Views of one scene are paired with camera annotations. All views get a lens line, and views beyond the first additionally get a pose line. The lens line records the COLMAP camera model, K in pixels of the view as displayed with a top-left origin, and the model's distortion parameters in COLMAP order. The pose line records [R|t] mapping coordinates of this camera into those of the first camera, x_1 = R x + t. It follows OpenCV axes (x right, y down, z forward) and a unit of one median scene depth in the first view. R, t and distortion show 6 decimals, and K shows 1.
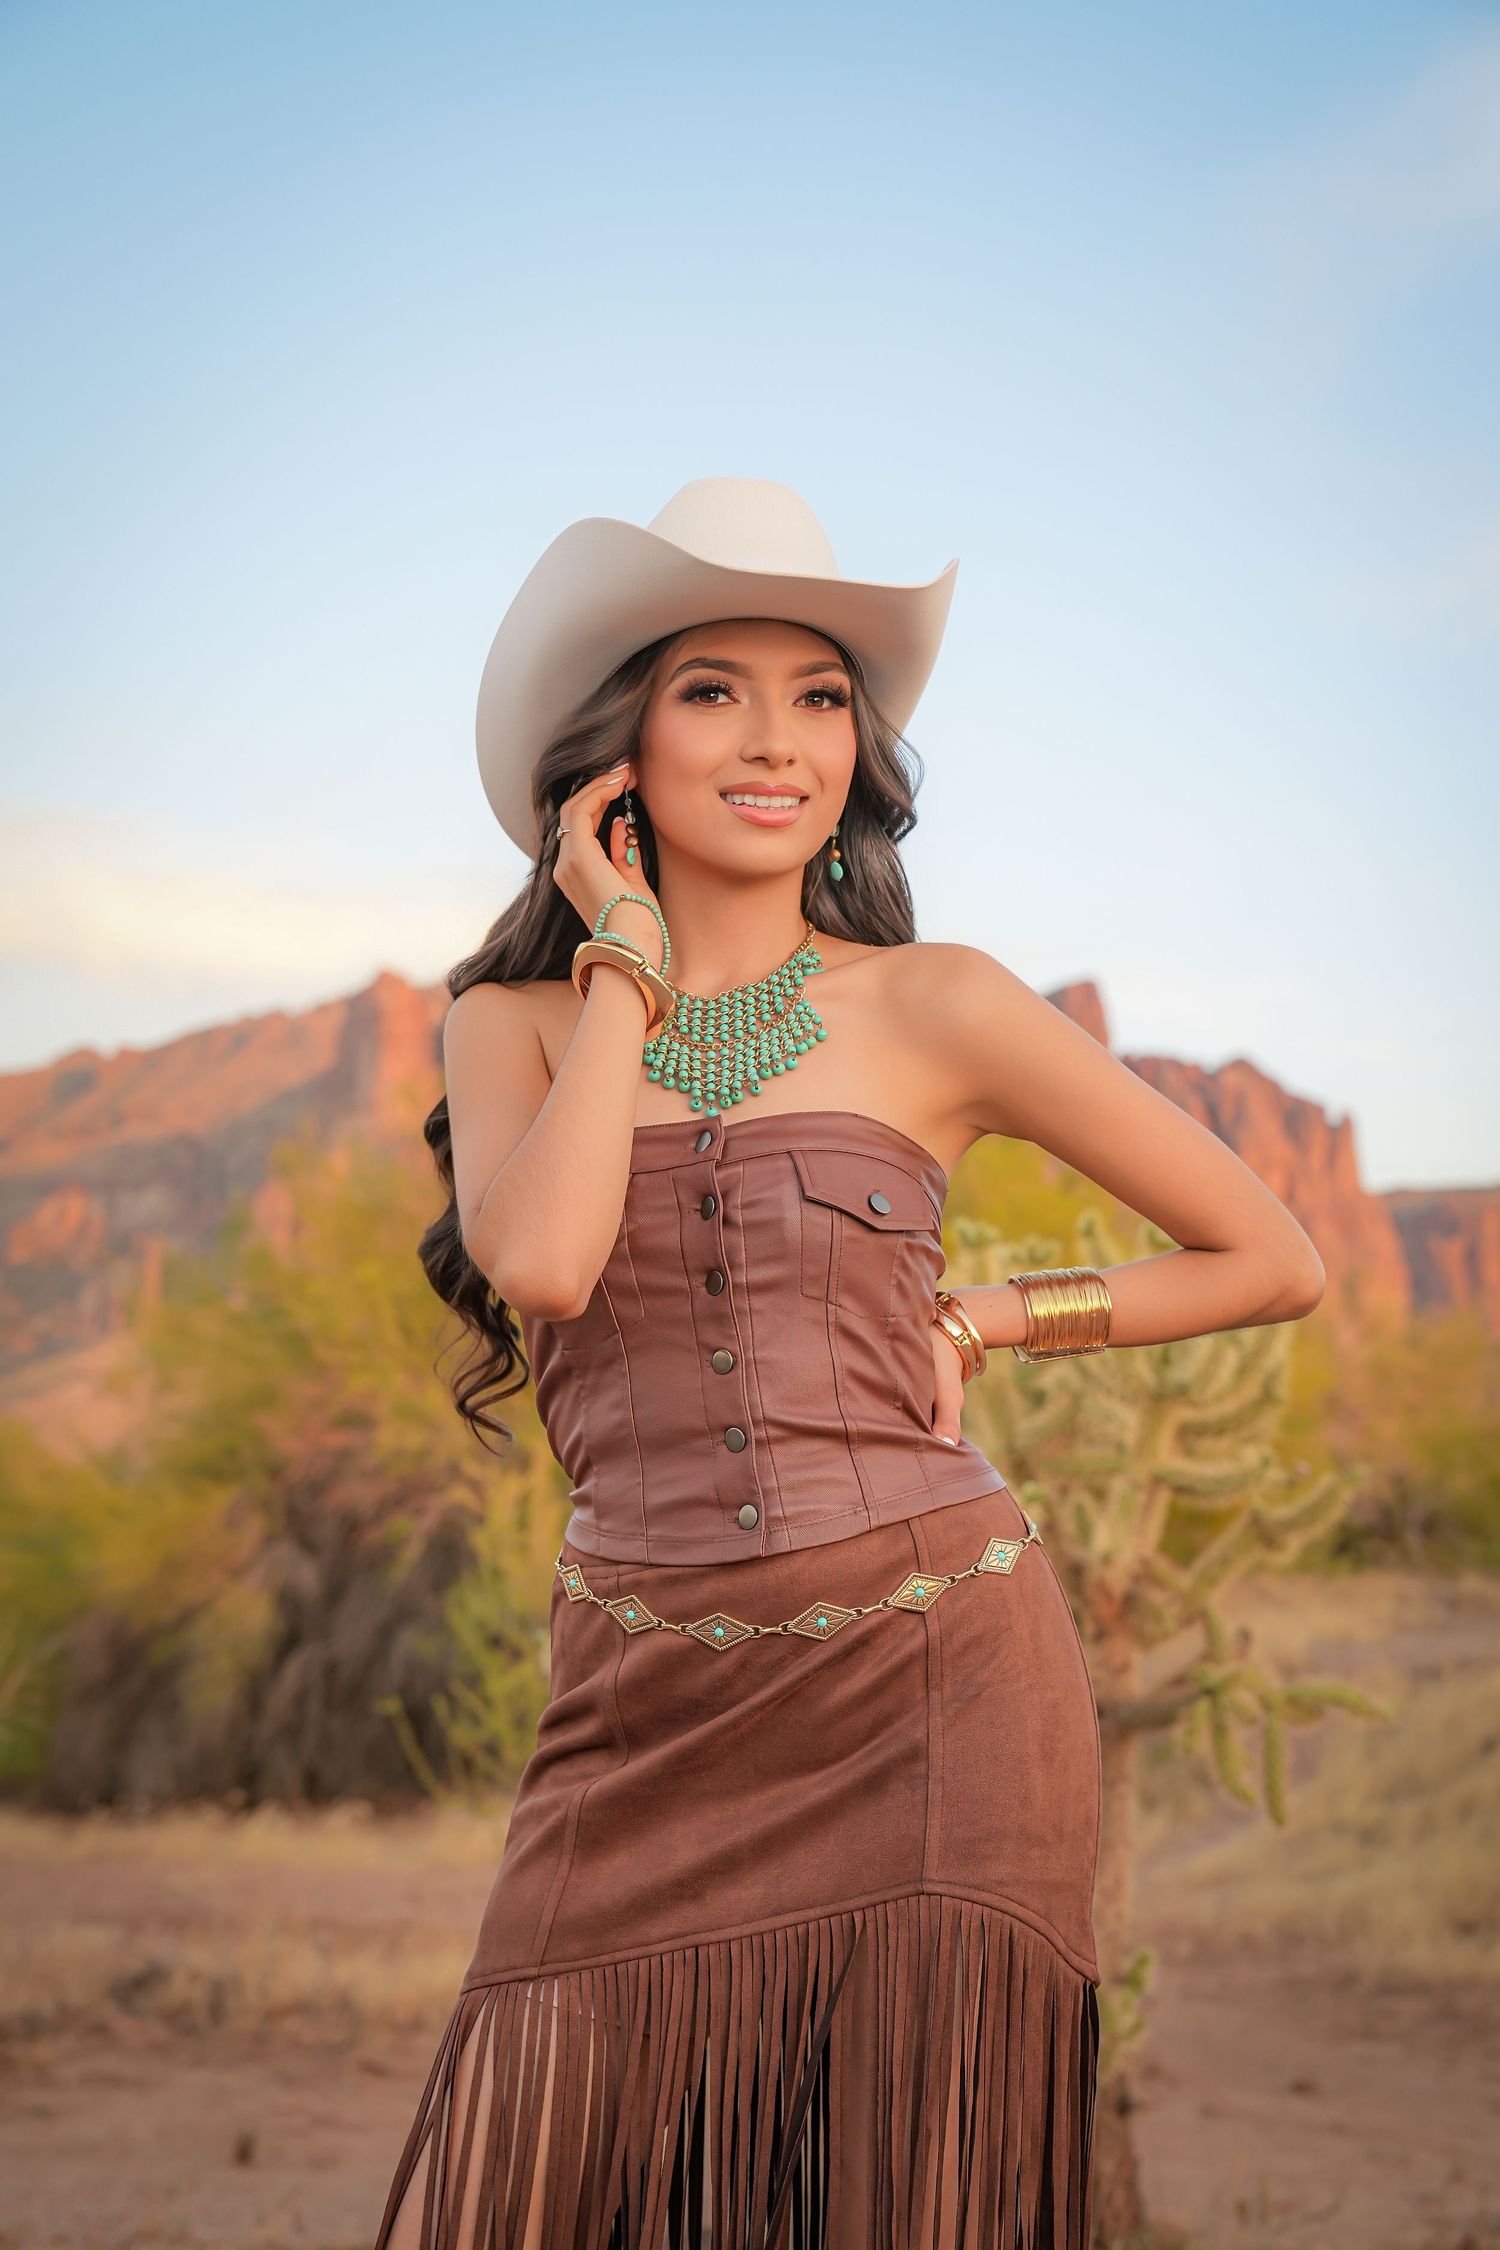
lens RADIAL K [[3291.9, 0, 748.3], [0, 3291.9, 1137.0], [0, 0, 1]] dist [0.259593, 0.046931]
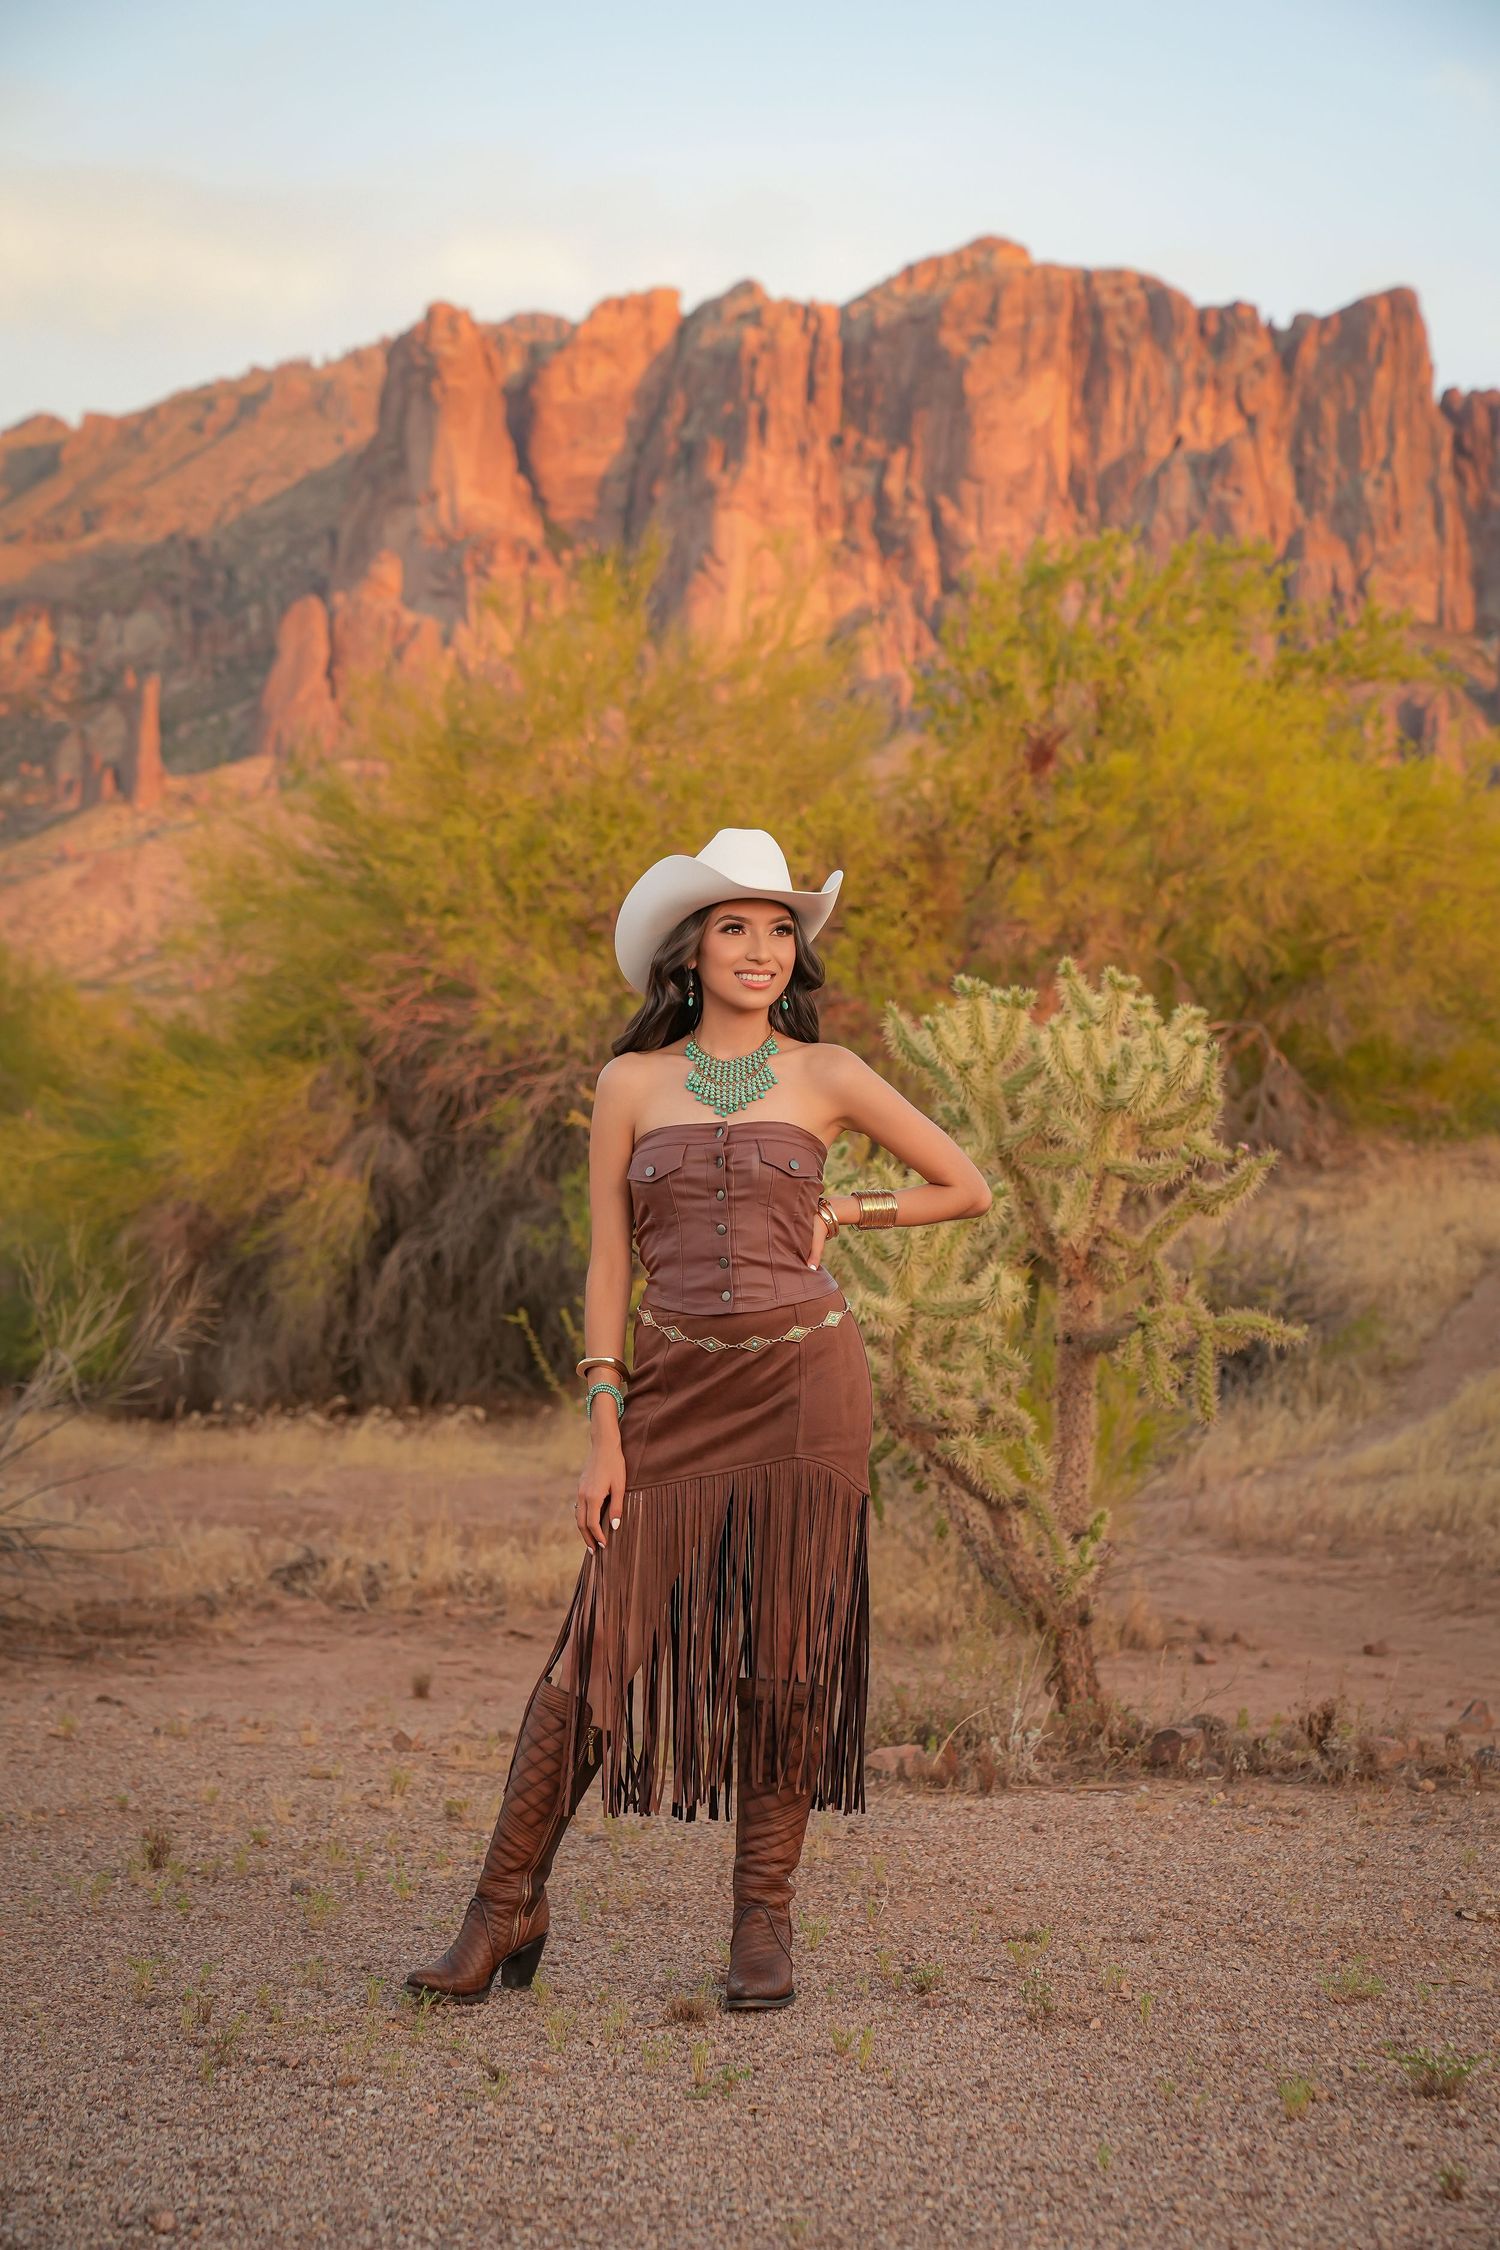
lens RADIAL K [[4382.1, 0, 754.6], [0, 4382.1, 1115.8], [0, 0, 1]] dist [0.372314, 0.342664]
pose [[0.998951, -0.015542, -0.043076, 0.014552], [0.021119, 0.990997, 0.132204, -0.038578], [0.040633, -0.132975, 0.990286, -0.187606]]
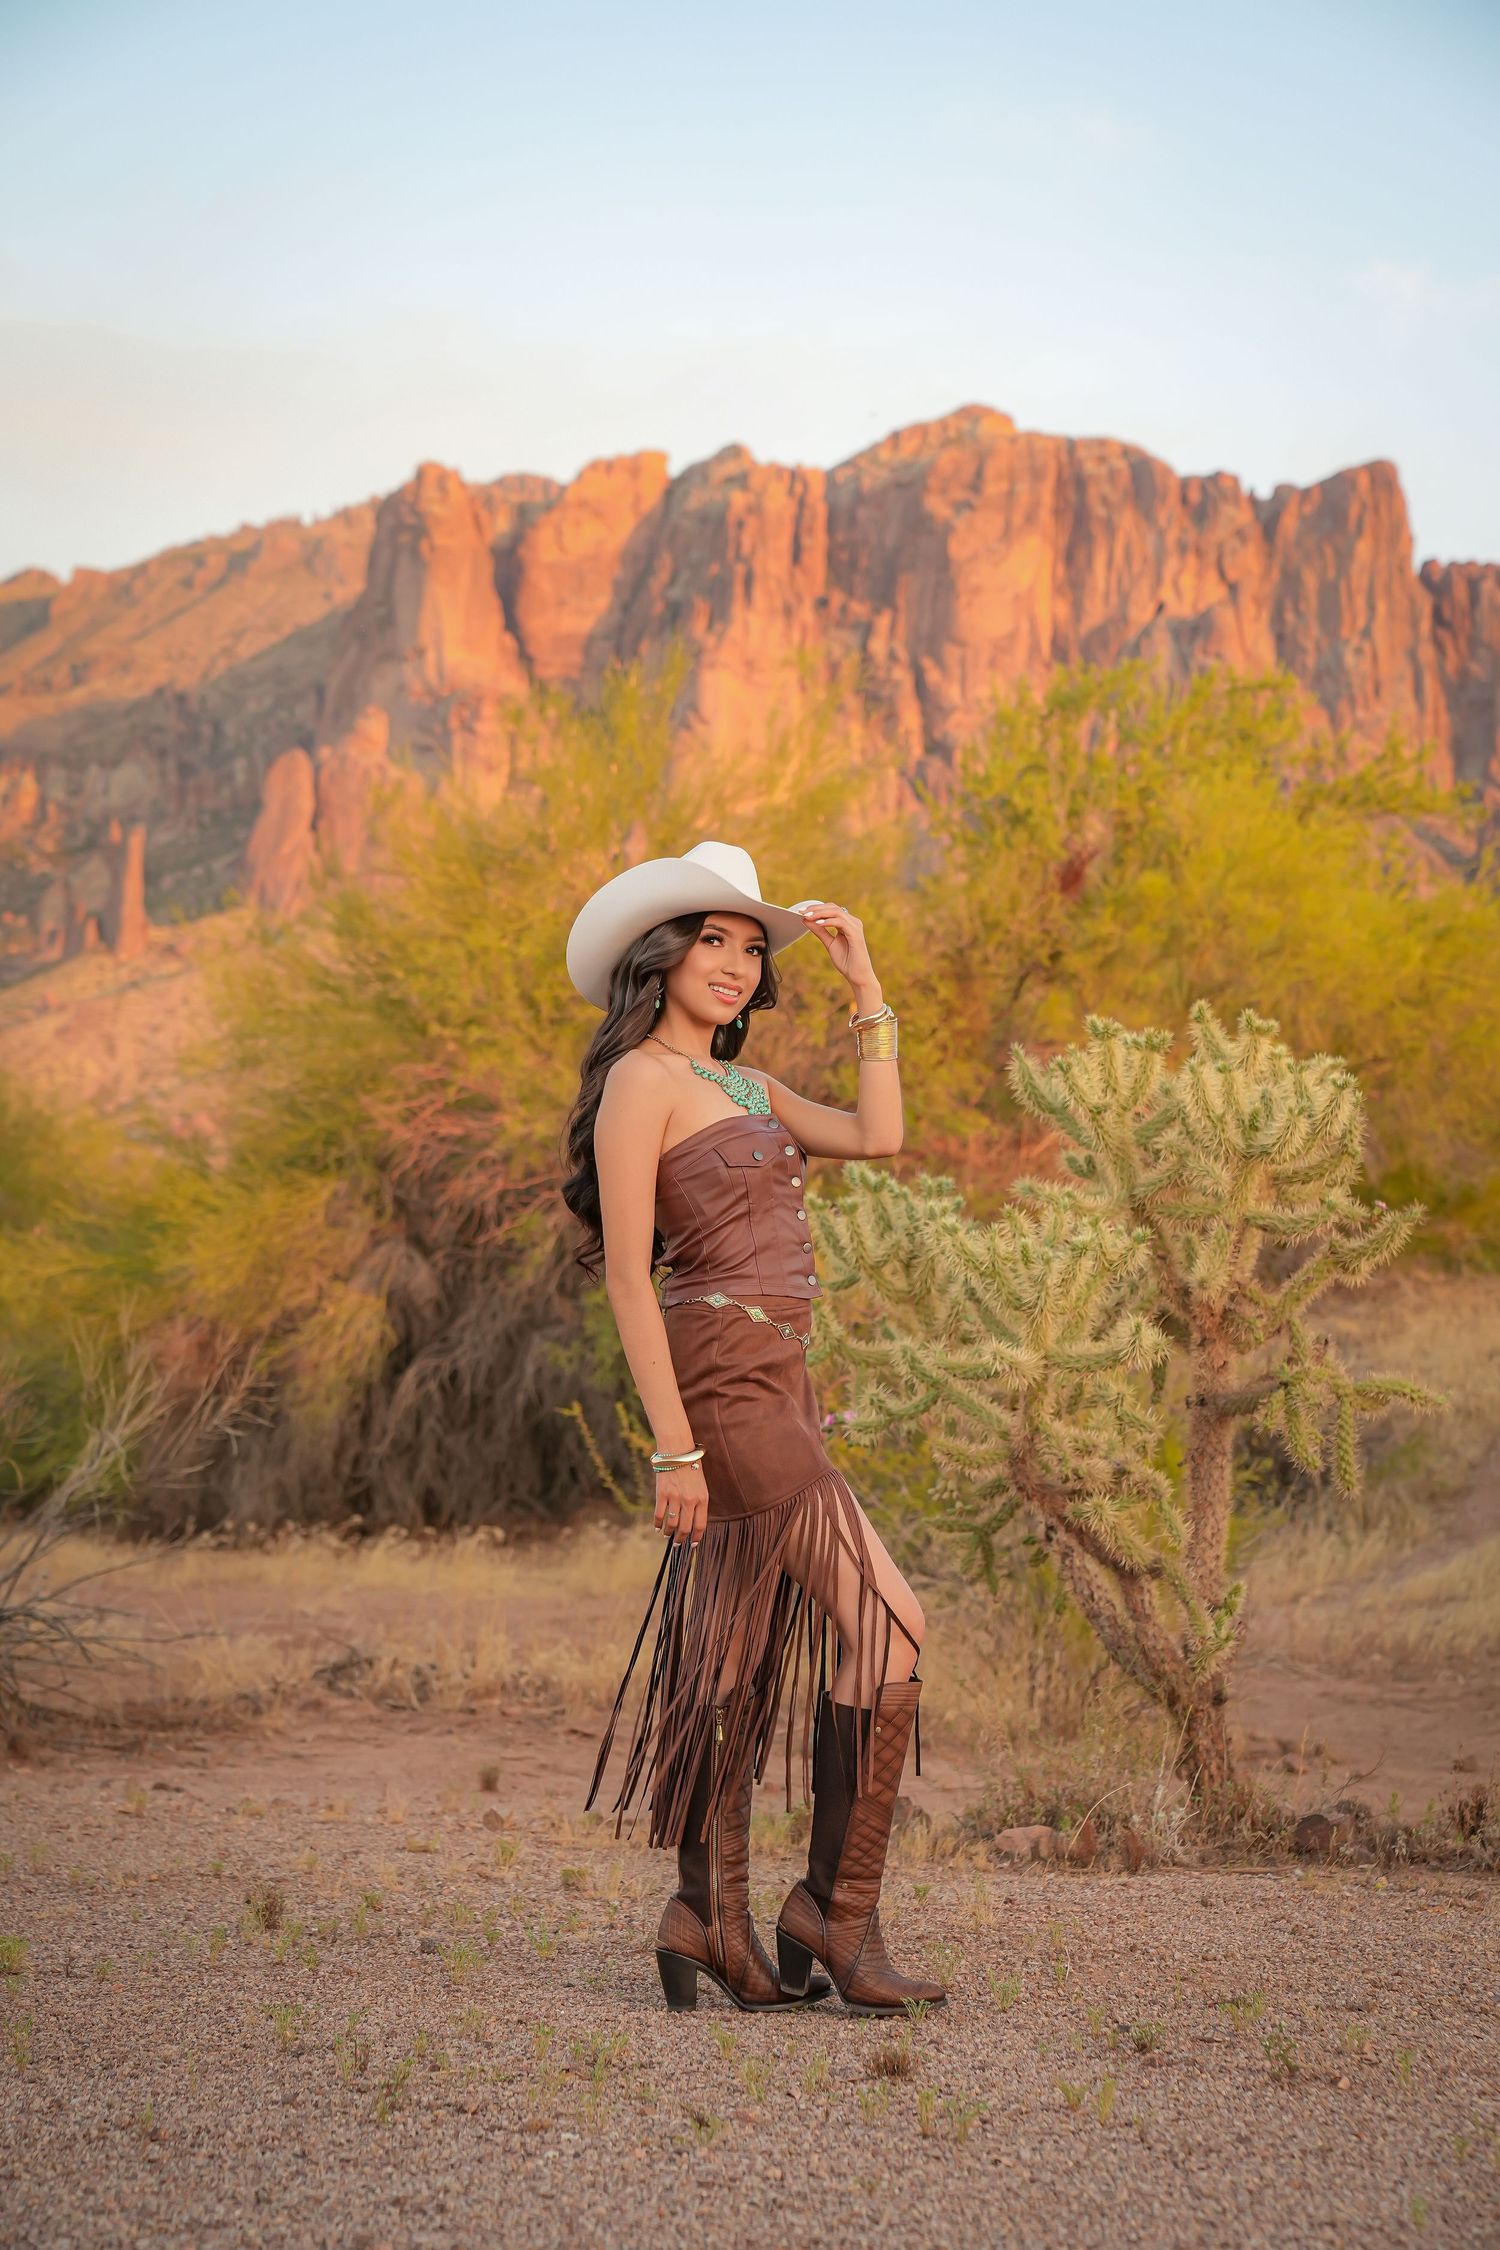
lens RADIAL K [[4382.1, 0, 754.6], [0, 4382.1, 1115.8], [0, 0, 1]] dist [0.372314, 0.342664]
pose [[0.999272, -0.006302, -0.037636, -0.000208], [0.009924, 0.995250, 0.096850, -0.025213], [0.036846, -0.097152, 0.994587, -0.168222]]
